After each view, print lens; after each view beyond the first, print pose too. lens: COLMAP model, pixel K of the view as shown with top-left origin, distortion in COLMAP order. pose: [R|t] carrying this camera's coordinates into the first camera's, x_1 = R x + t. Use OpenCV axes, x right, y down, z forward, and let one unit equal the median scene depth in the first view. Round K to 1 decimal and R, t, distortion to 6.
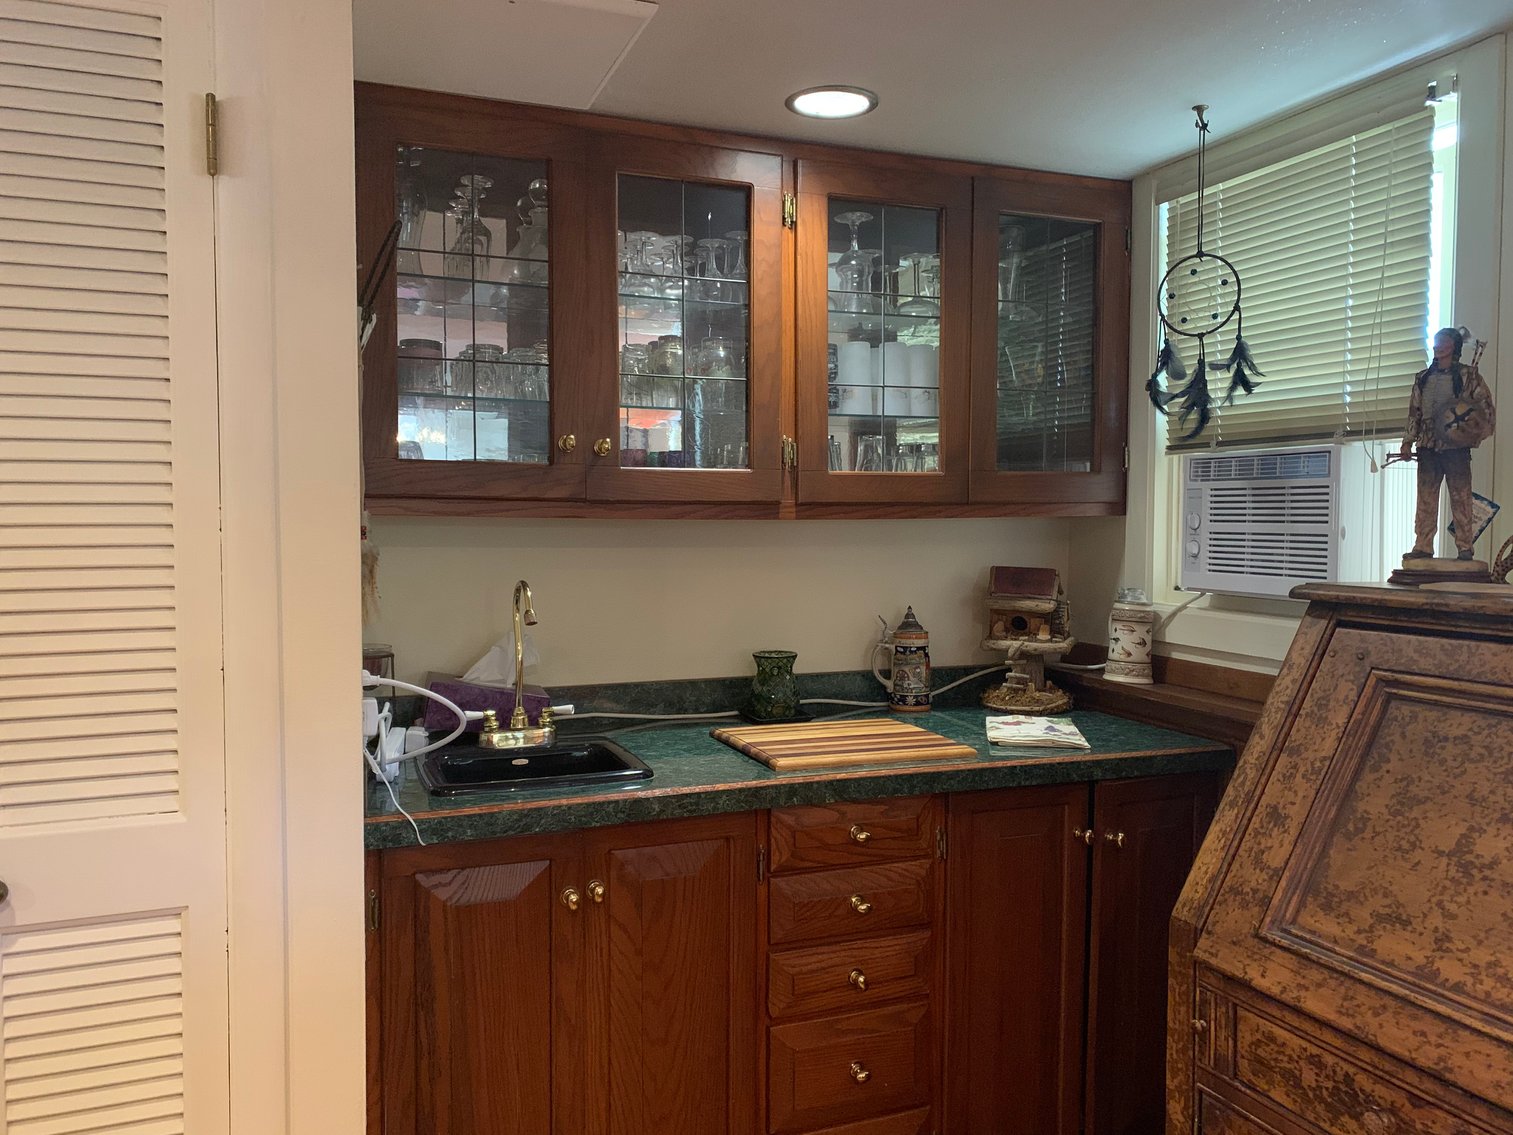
lens RADIAL K [[1163.8, 0, 752.6], [0, 1163.8, 570.8], [0, 0, 1]] dist [0.049966, -0.041606]
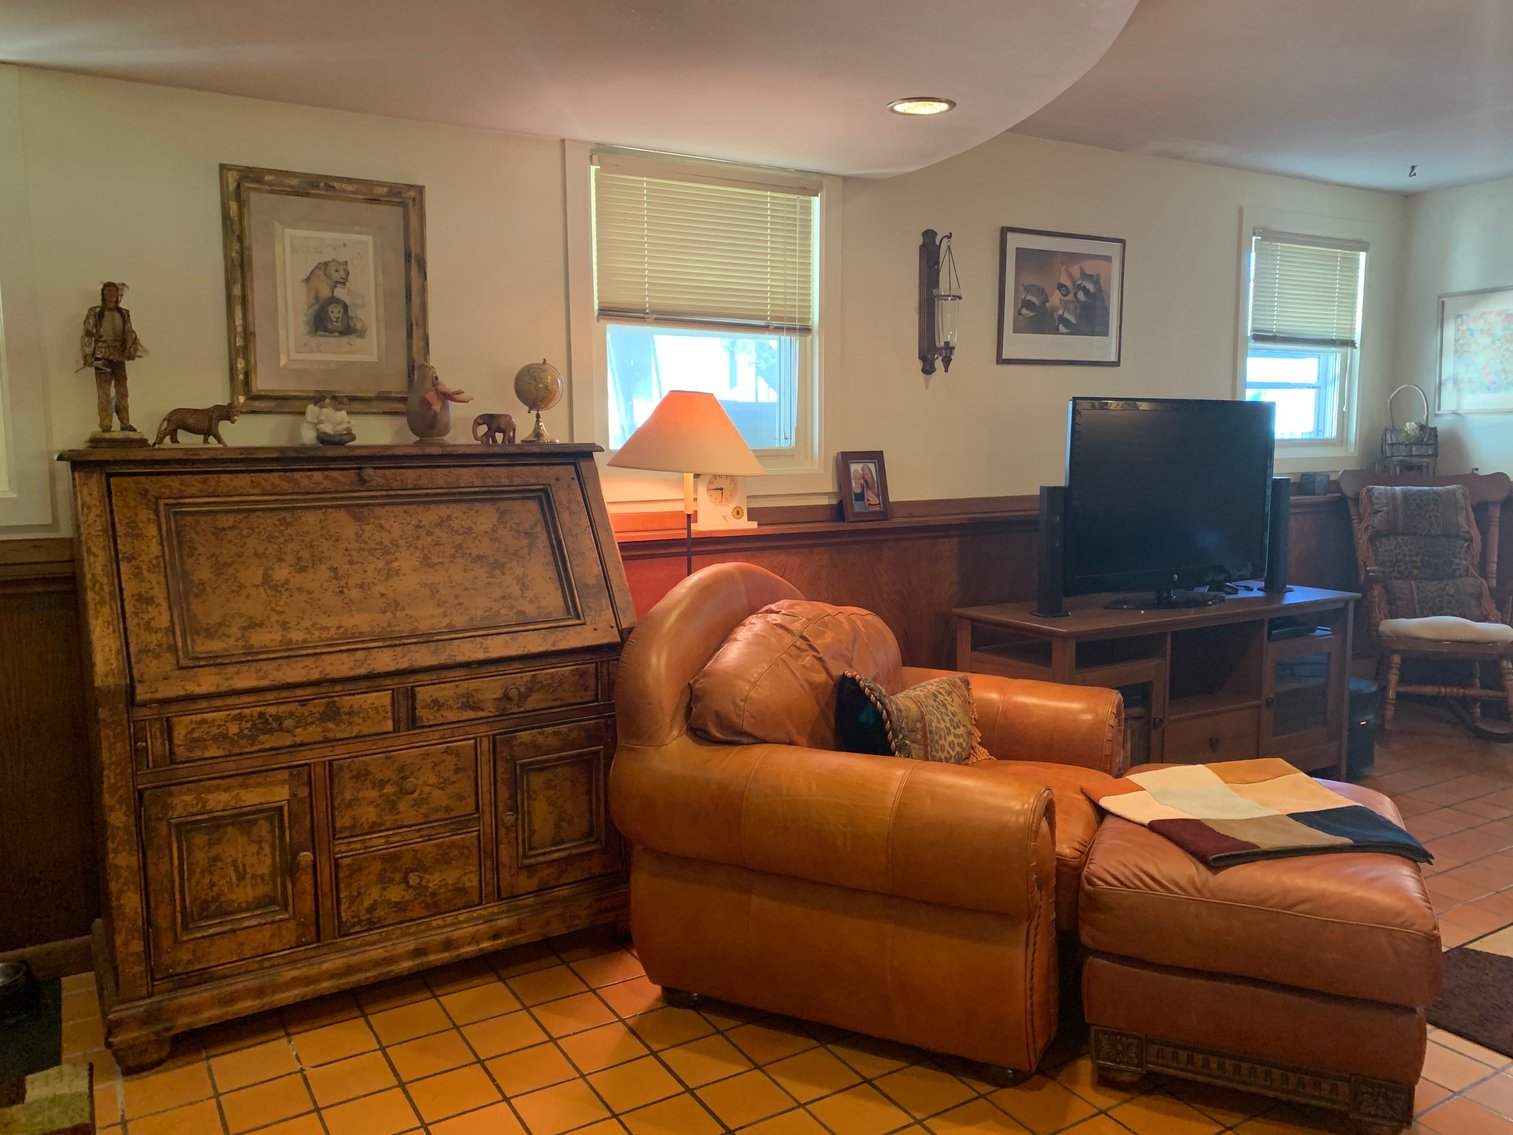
lens RADIAL K [[1163.8, 0, 755.6], [0, 1163.8, 564.8], [0, 0, 1]] dist [0.049966, -0.041606]
pose [[-0.179944, -0.125099, 0.975690, -1.293763], [0.046696, 0.989676, 0.135504, -0.007637], [-0.982568, 0.069944, -0.172245, 0.515518]]
